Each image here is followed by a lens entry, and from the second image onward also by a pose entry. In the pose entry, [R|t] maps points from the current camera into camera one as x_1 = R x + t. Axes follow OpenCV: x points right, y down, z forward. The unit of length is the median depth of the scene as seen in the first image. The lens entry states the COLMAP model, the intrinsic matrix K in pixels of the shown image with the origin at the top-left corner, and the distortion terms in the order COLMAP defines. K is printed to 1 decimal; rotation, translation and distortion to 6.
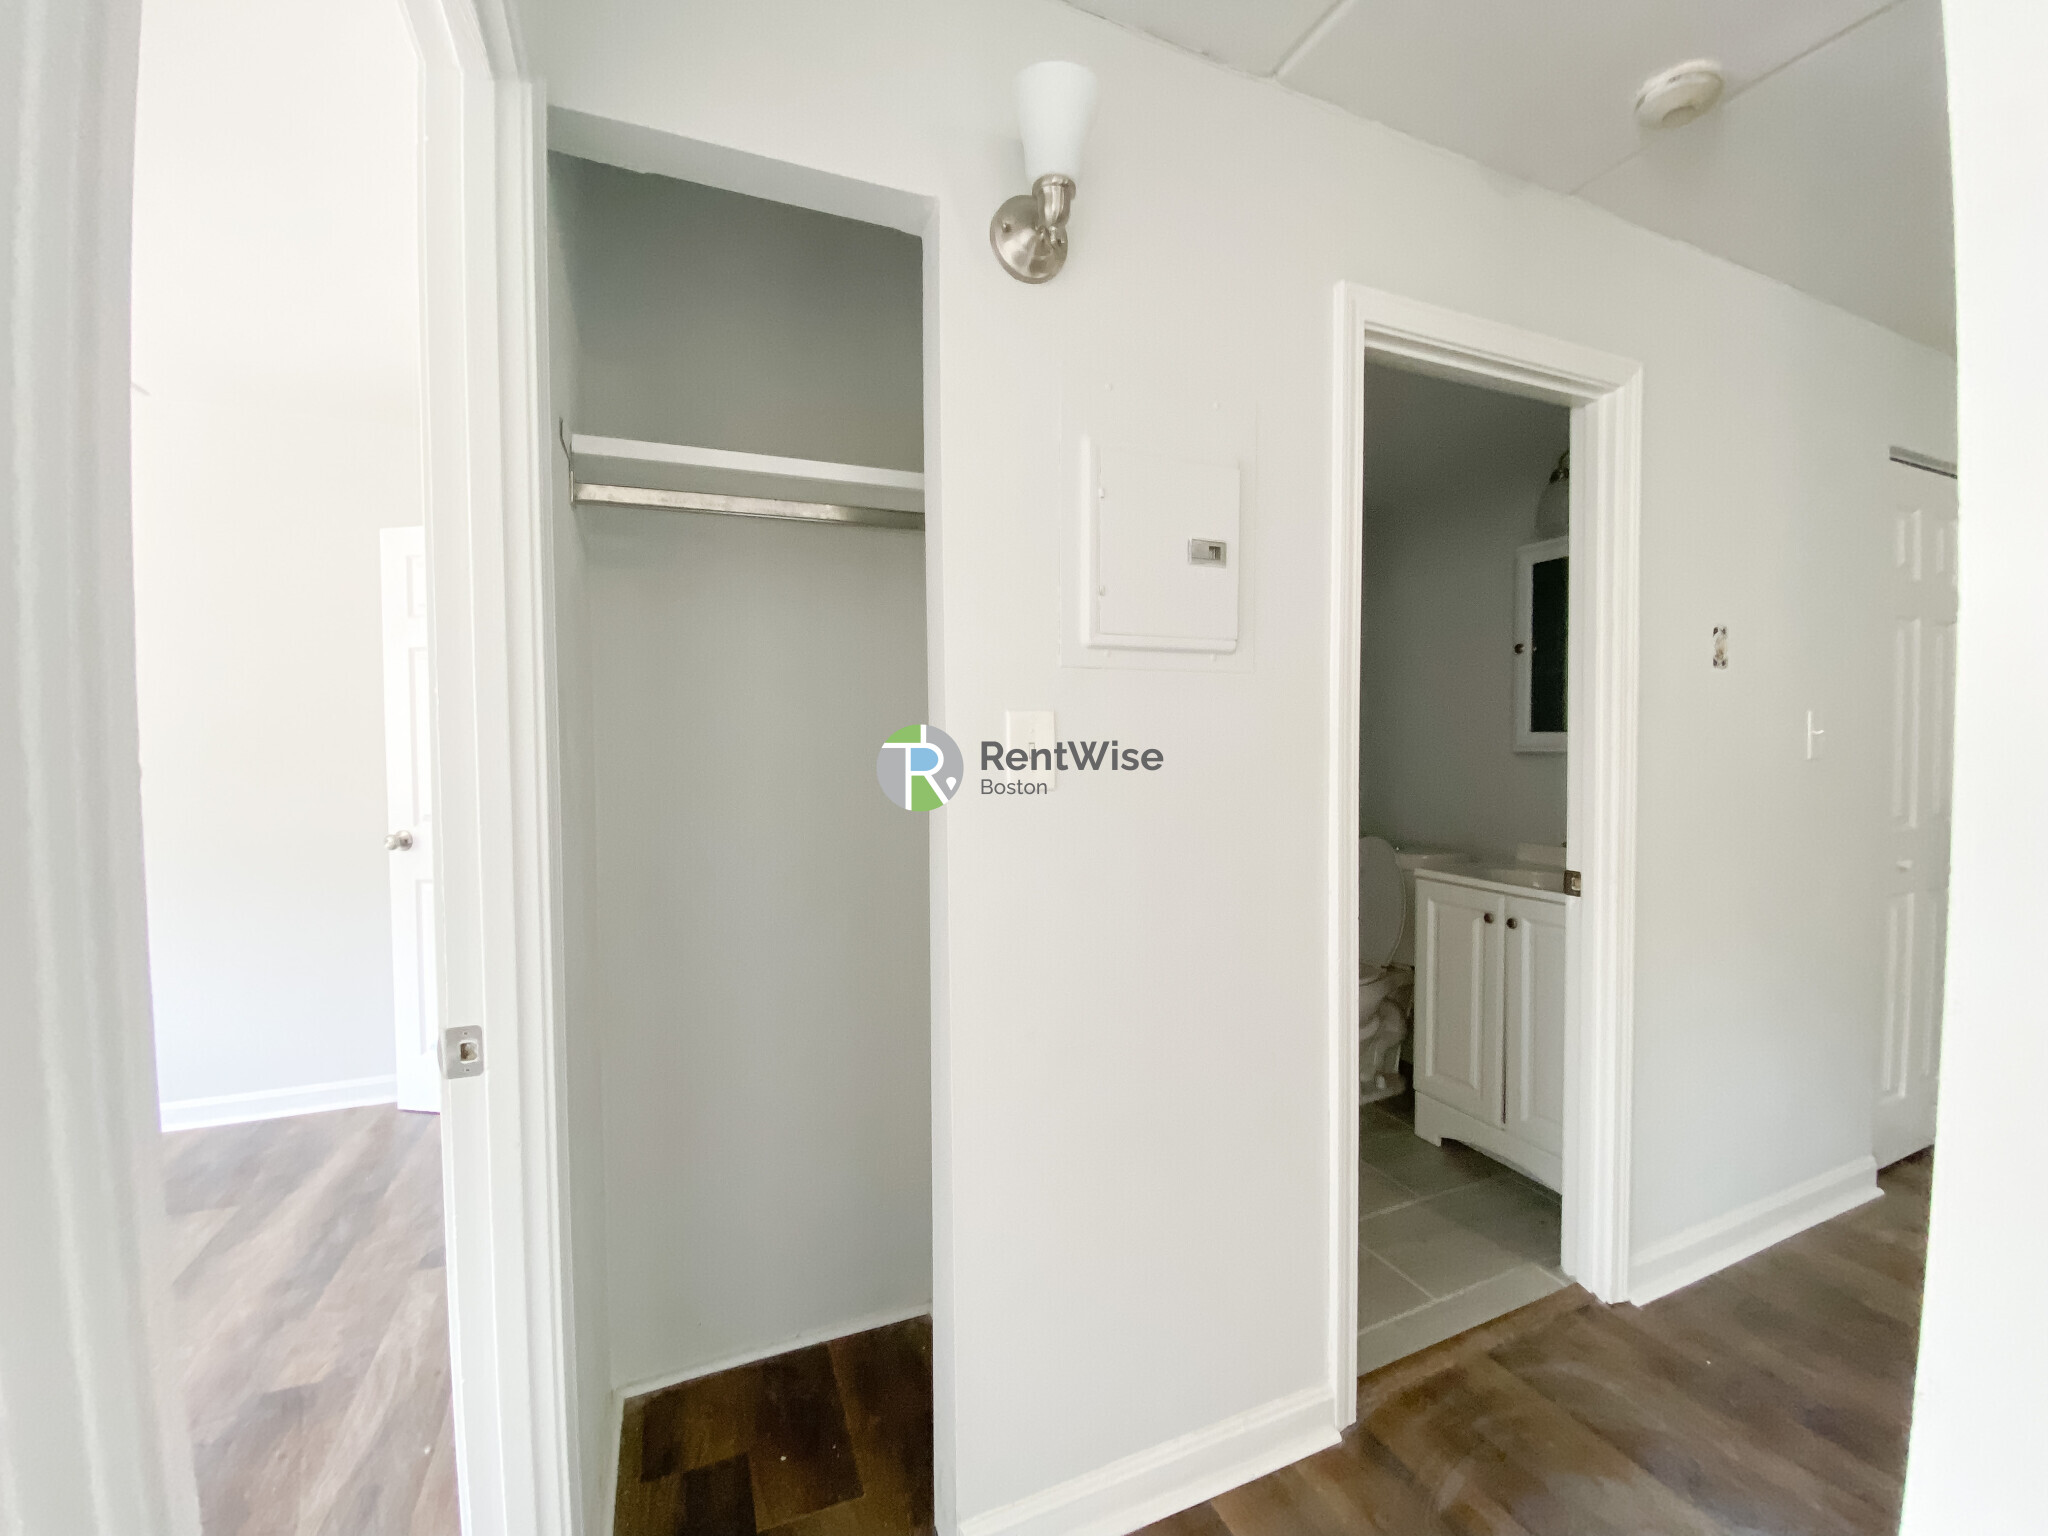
lens RADIAL K [[828.7, 0, 1028.3], [0, 828.7, 767.4], [0, 0, 1]] dist [-0.000451, -0.000018]
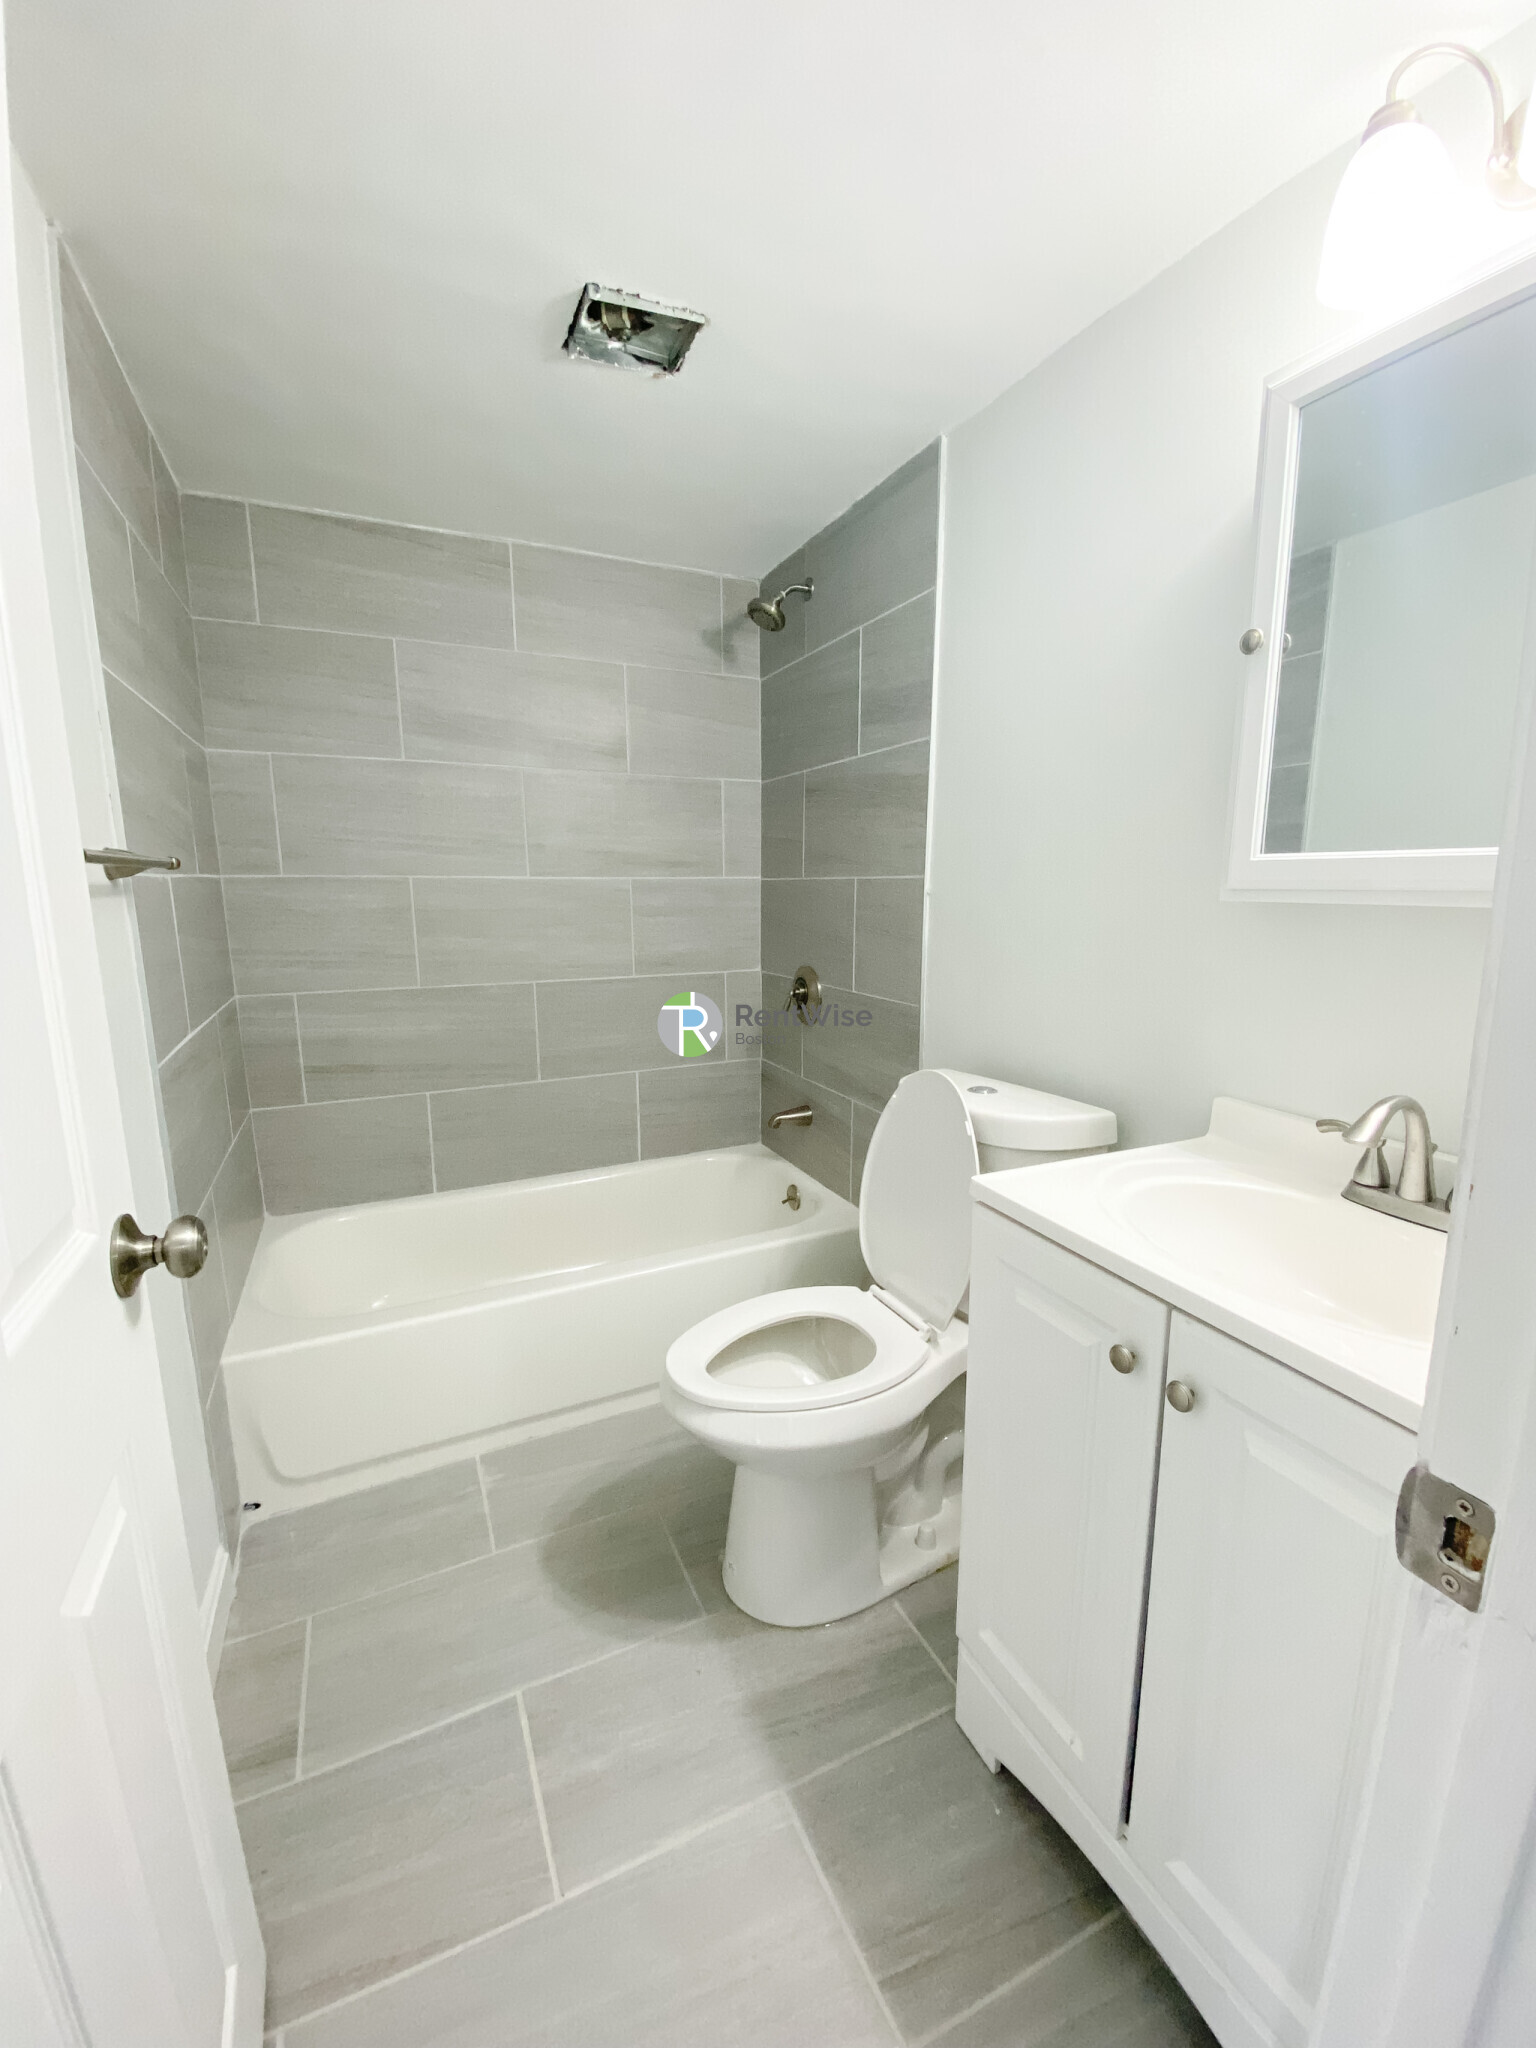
lens RADIAL K [[828.7, 0, 762.3], [0, 828.7, 1025.0], [0, 0, 1]] dist [-0.000451, -0.000018]
pose [[0.999389, -0.002166, 0.034873, 0.350335], [-0.002628, 0.990590, 0.136839, -0.016442], [-0.034841, -0.136847, 0.989979, 0.601218]]
